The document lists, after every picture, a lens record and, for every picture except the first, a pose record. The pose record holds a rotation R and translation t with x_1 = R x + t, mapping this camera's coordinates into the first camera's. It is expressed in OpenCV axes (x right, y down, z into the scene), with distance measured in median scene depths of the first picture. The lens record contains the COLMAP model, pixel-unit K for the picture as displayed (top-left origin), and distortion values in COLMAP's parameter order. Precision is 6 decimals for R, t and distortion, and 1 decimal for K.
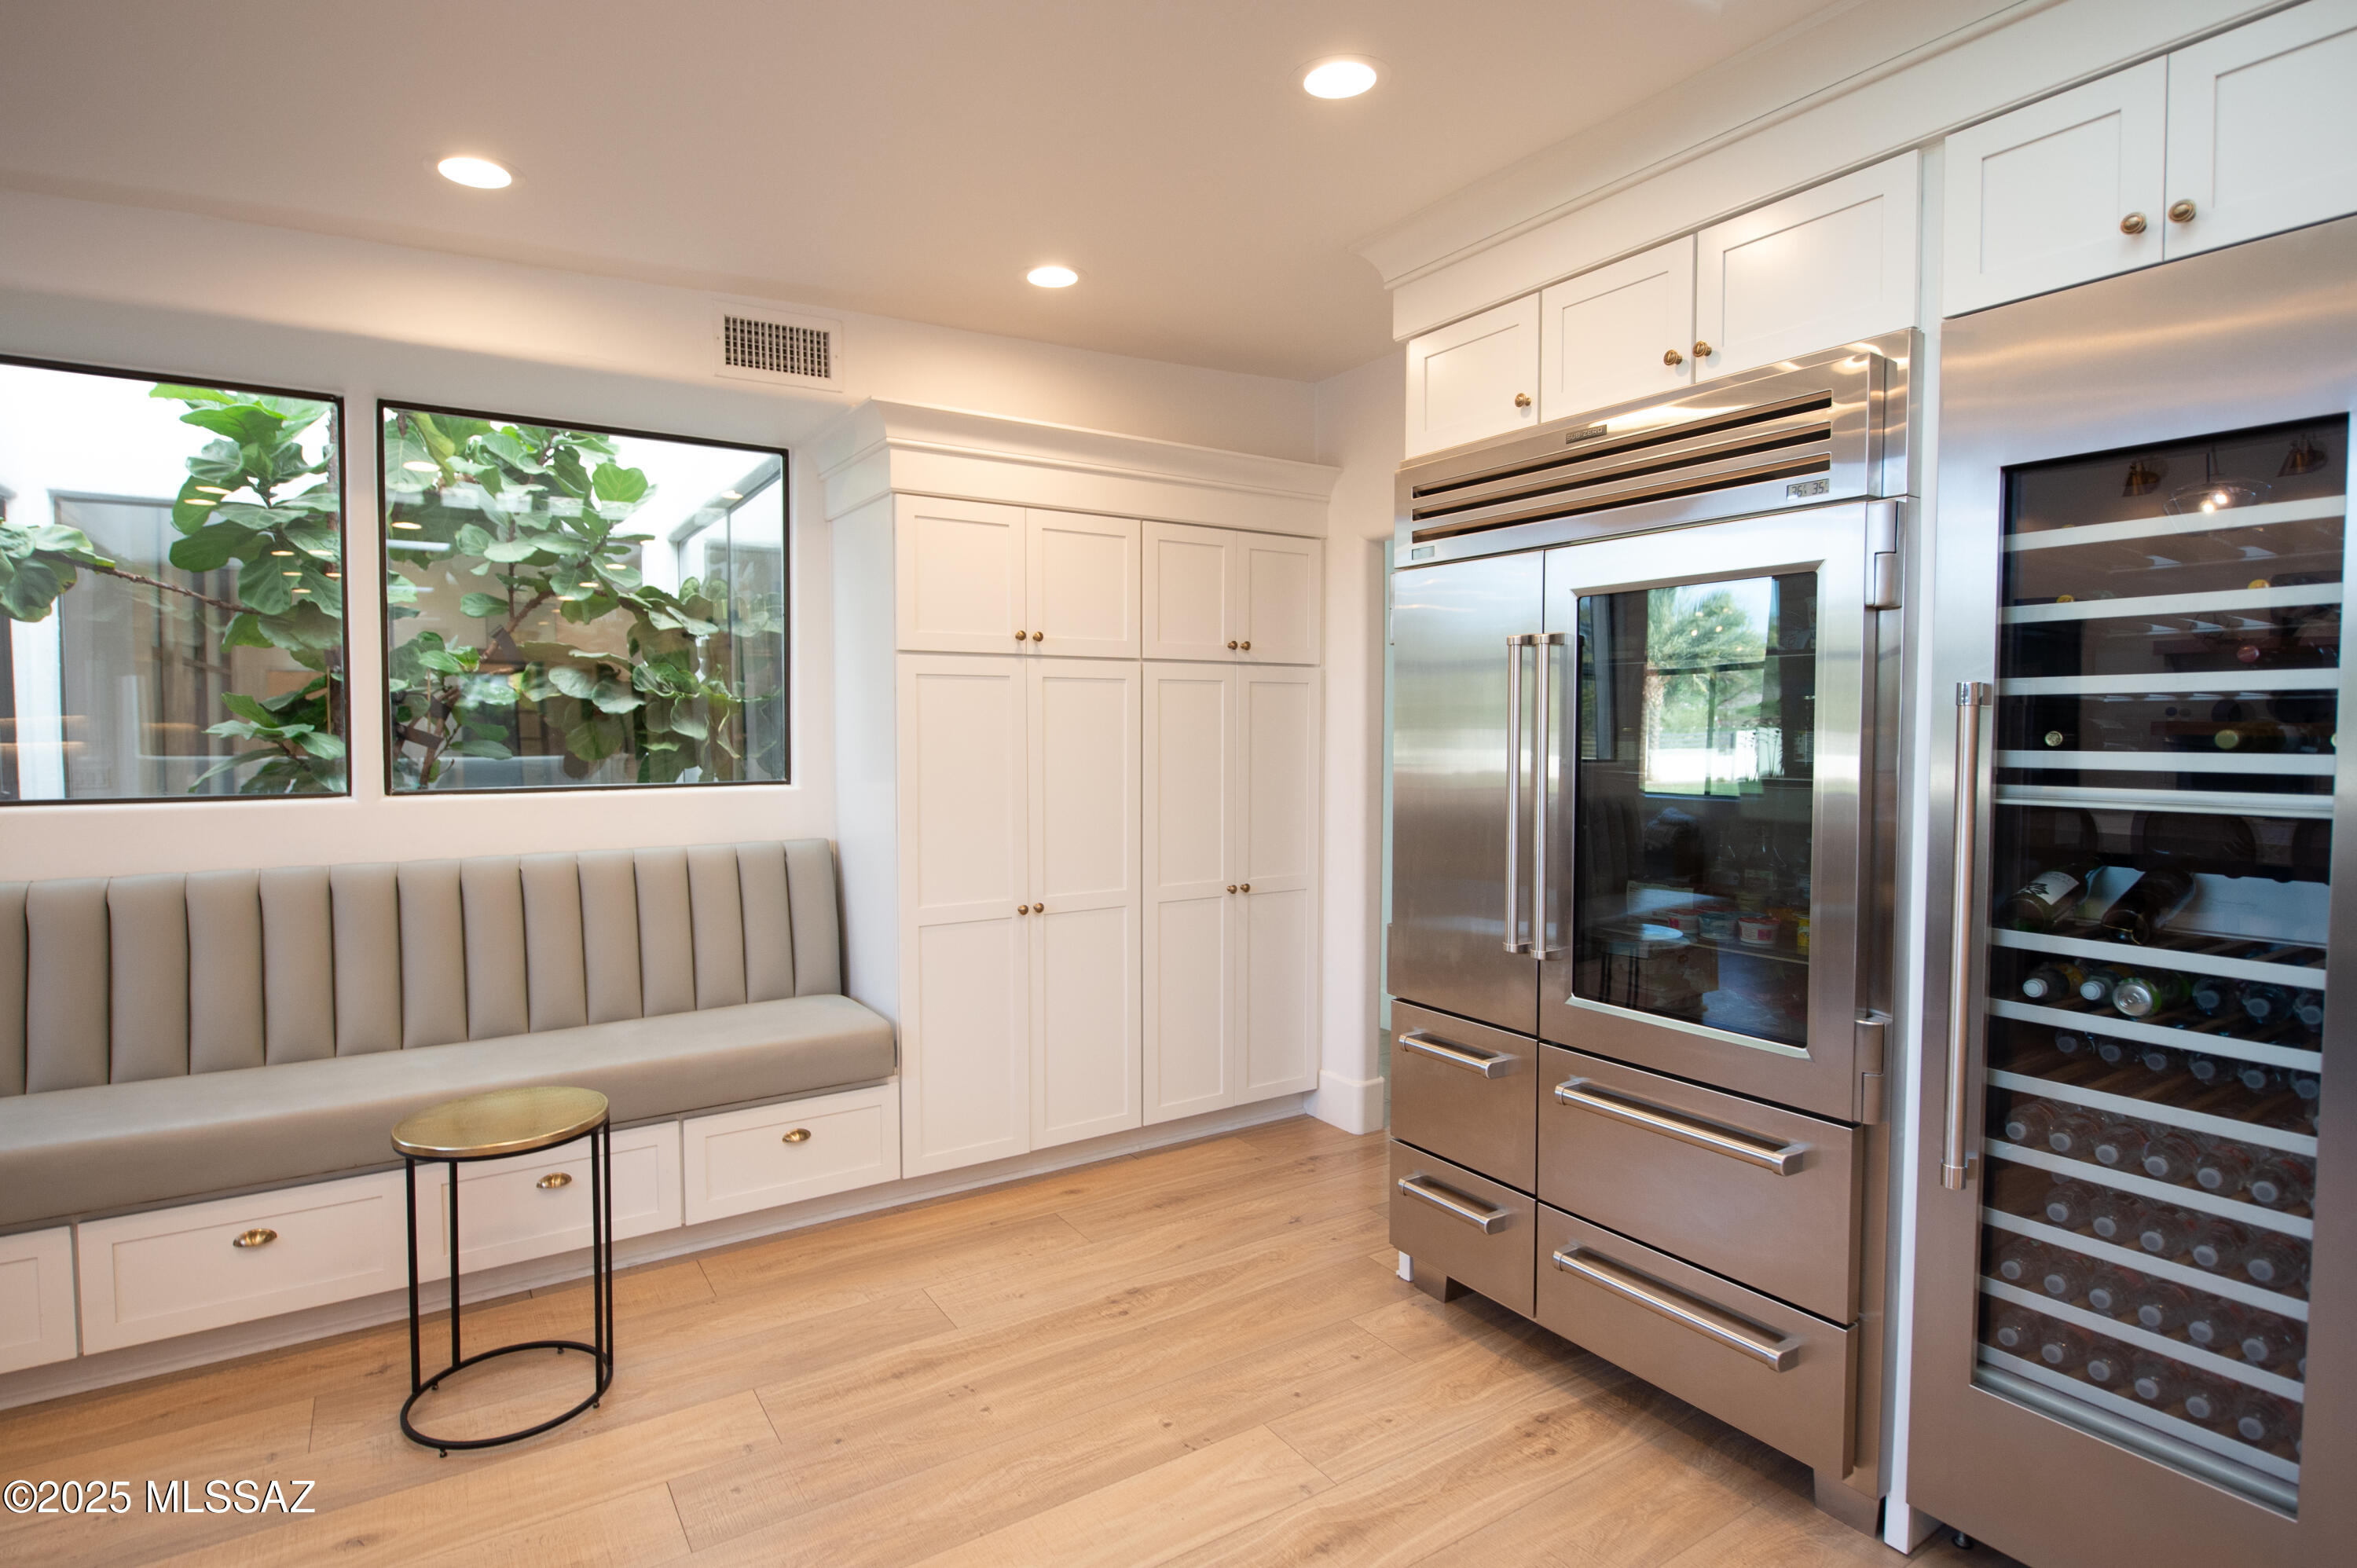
lens RADIAL K [[1213.8, 0, 1187.3], [0, 1213.8, 781.0], [0, 0, 1]] dist [-0.001019, -0.000293]
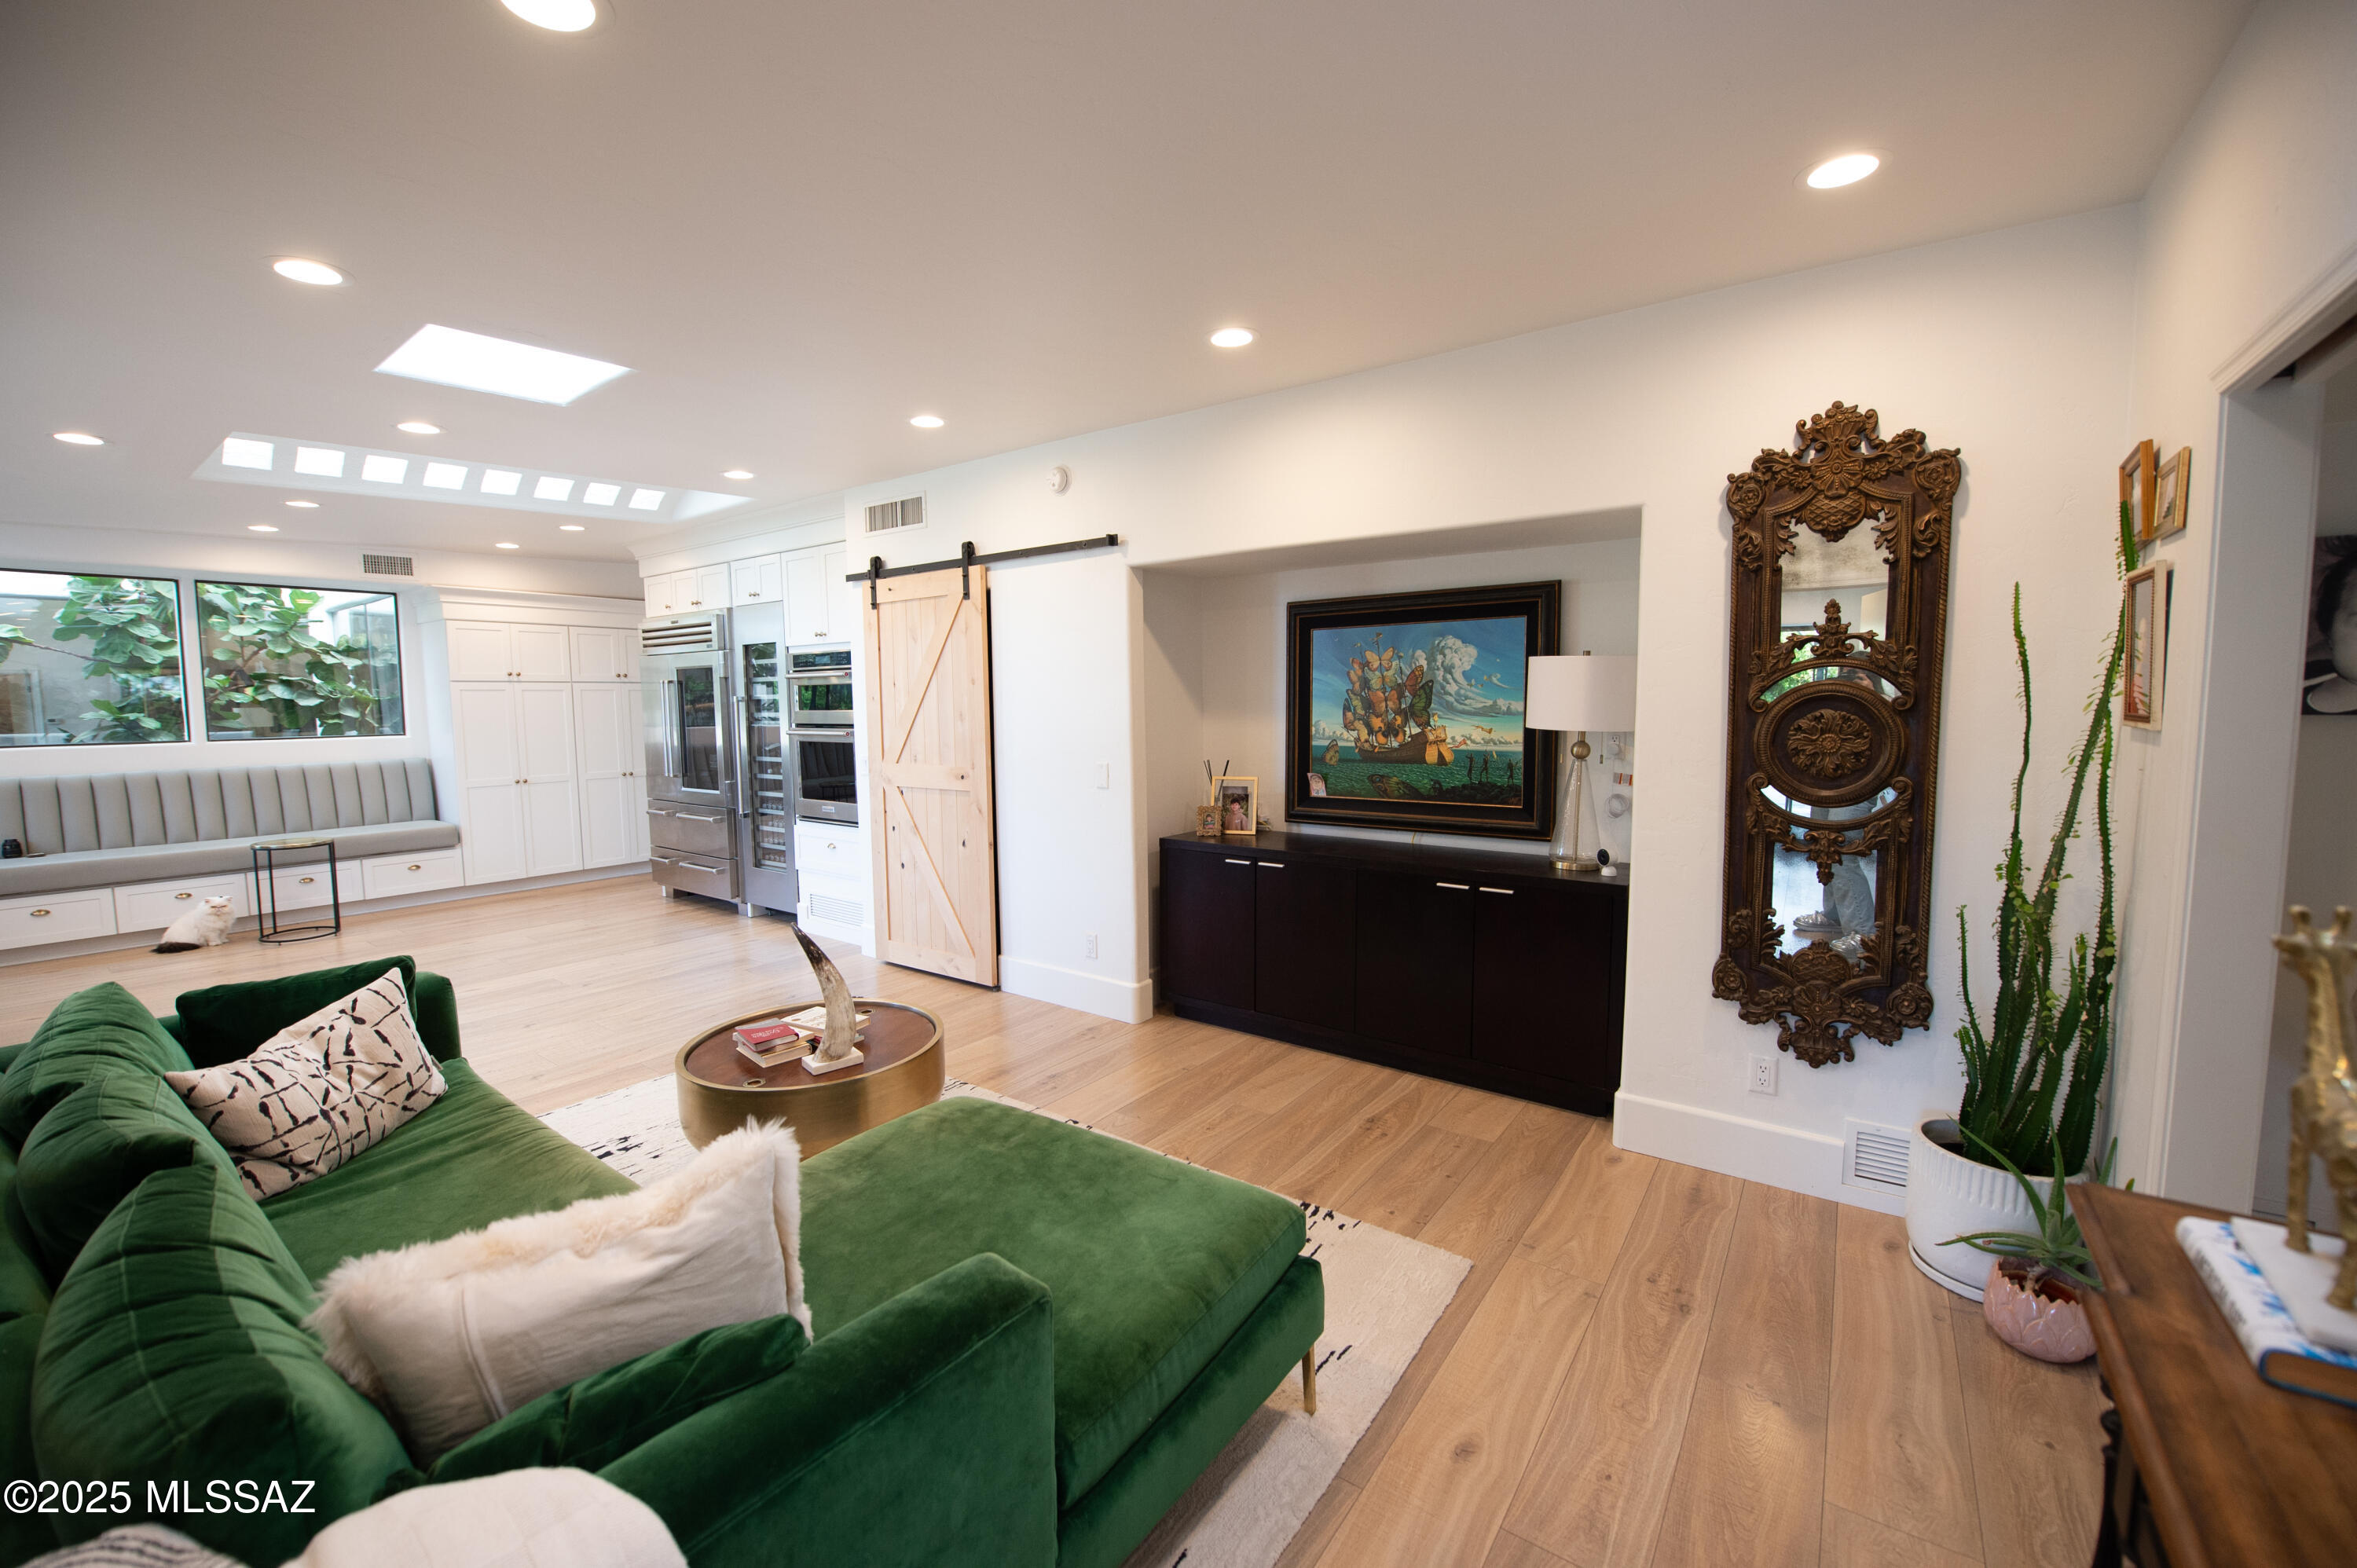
lens RADIAL K [[948.4, 0, 1157.6], [0, 948.4, 782.9], [0, 0, 1]] dist [-0.003472, -0.000078]
pose [[0.942810, -0.039146, 0.331024, 0.444694], [0.025249, 0.998614, 0.046180, 0.048093], [-0.332373, -0.035181, 0.942492, -1.241249]]
